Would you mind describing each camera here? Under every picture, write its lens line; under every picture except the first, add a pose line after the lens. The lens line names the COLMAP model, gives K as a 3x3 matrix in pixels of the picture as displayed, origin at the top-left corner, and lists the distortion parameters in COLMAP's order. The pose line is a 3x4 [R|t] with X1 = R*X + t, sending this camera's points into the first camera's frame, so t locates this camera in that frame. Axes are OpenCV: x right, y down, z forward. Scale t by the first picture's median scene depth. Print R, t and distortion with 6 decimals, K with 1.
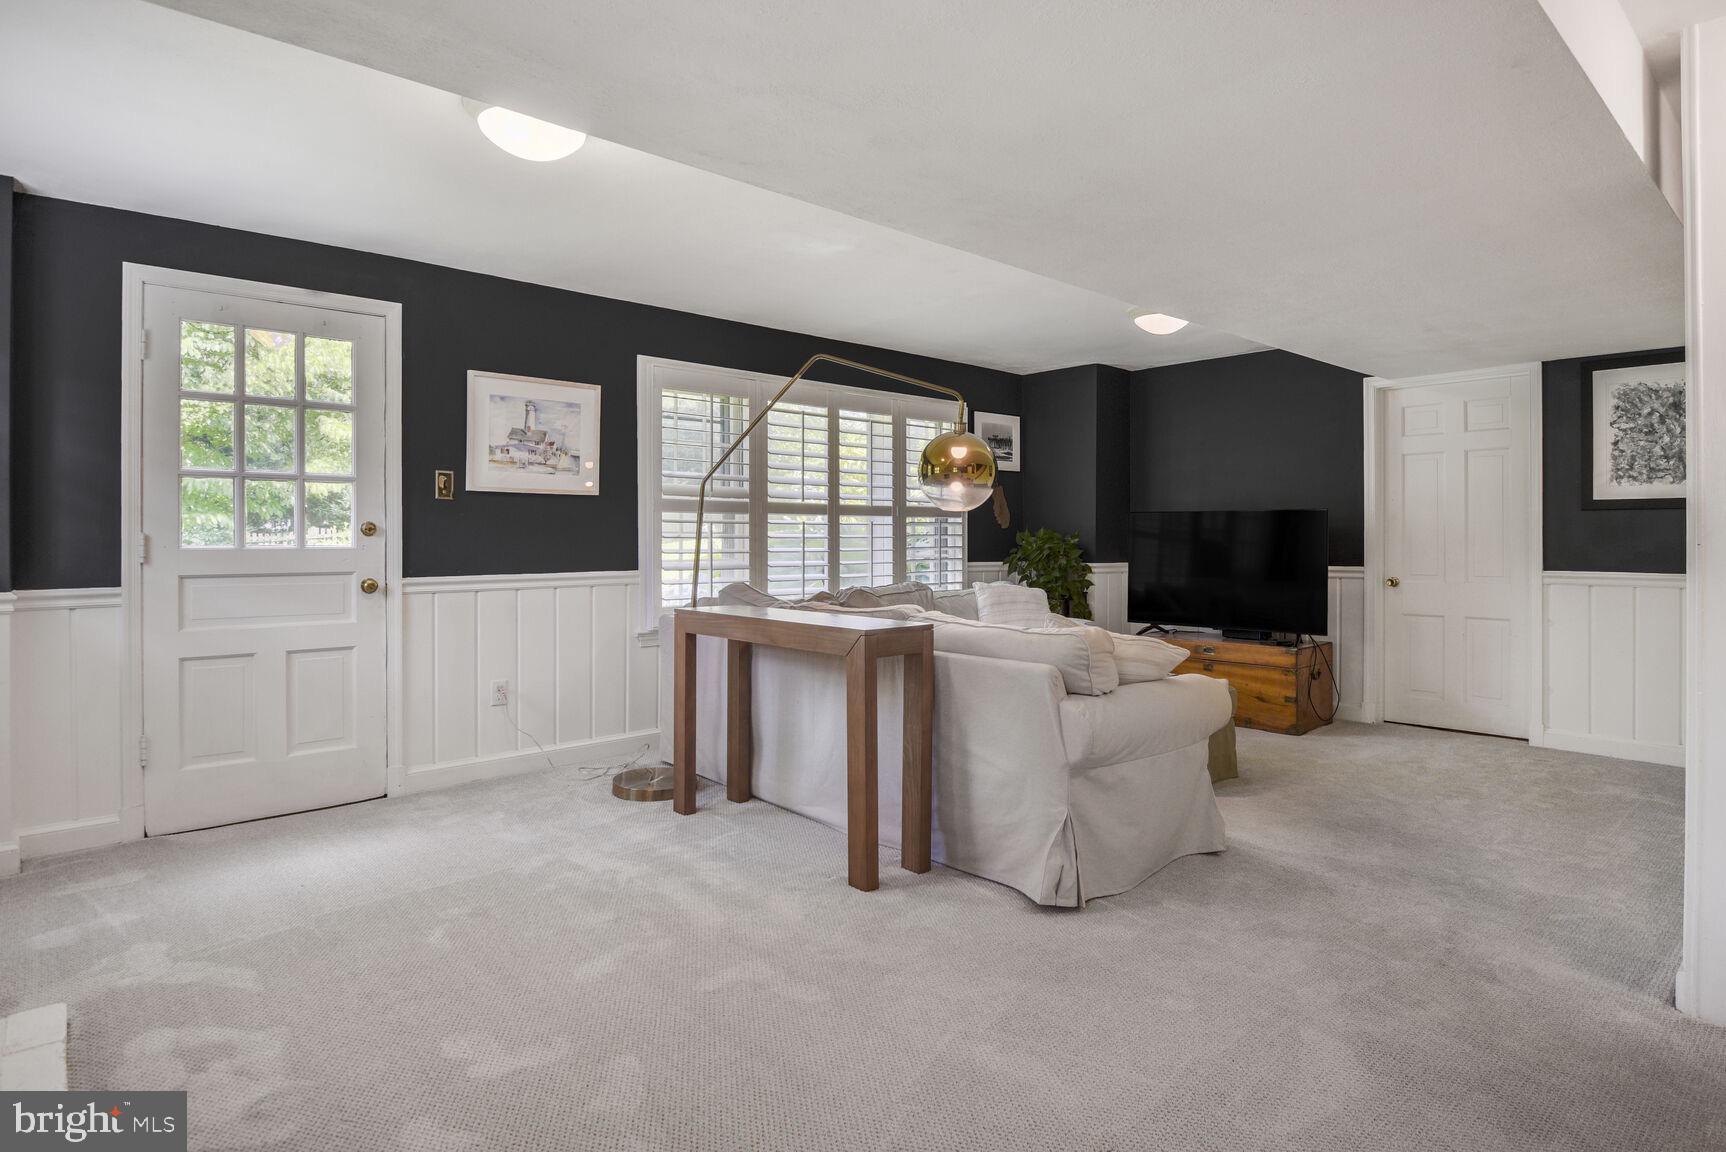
lens RADIAL K [[920.1, 0, 864.8], [0, 920.1, 542.7], [0, 0, 1]] dist [0.000086, 0.000144]
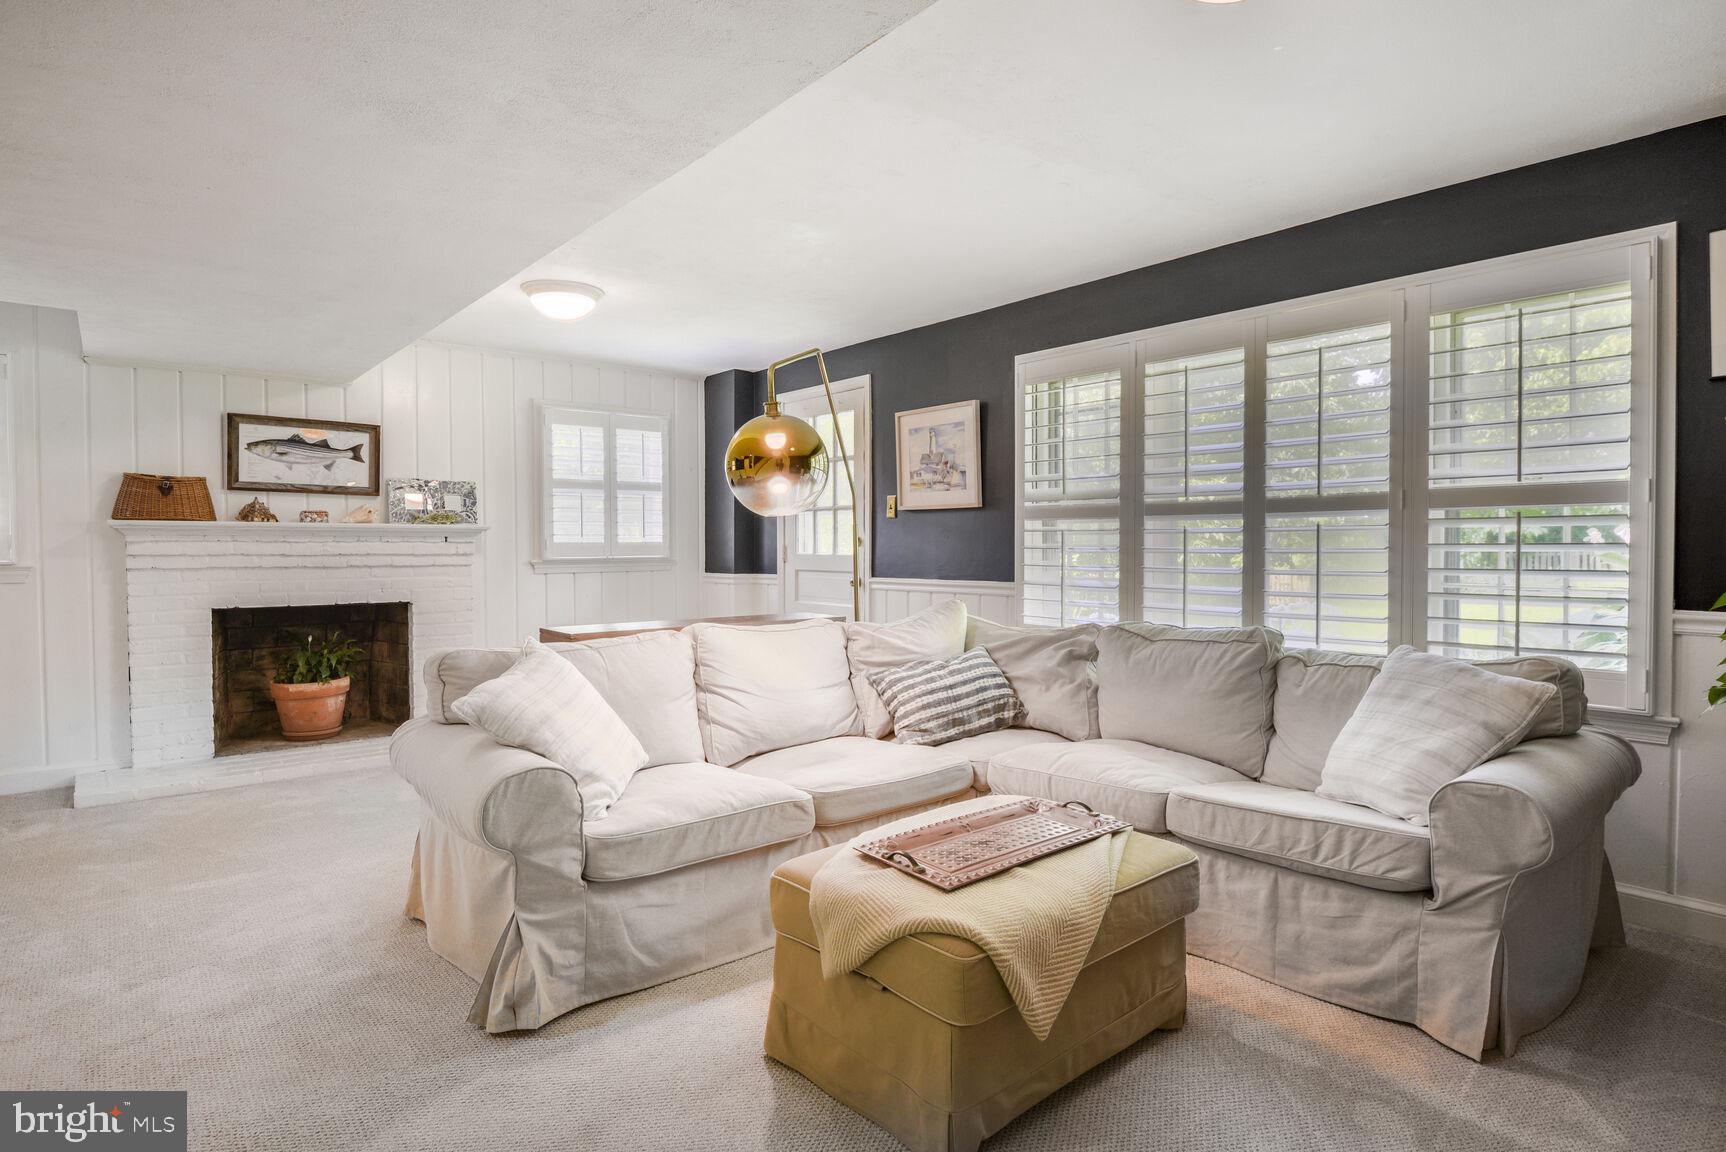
lens RADIAL K [[920.1, 0, 864.8], [0, 920.1, 542.7], [0, 0, 1]] dist [0.000086, 0.000144]
pose [[-0.022412, -0.002200, -0.999746, 0.702813], [-0.003021, 0.999993, -0.002132, -0.009649], [0.999744, 0.002973, -0.022418, 0.867245]]
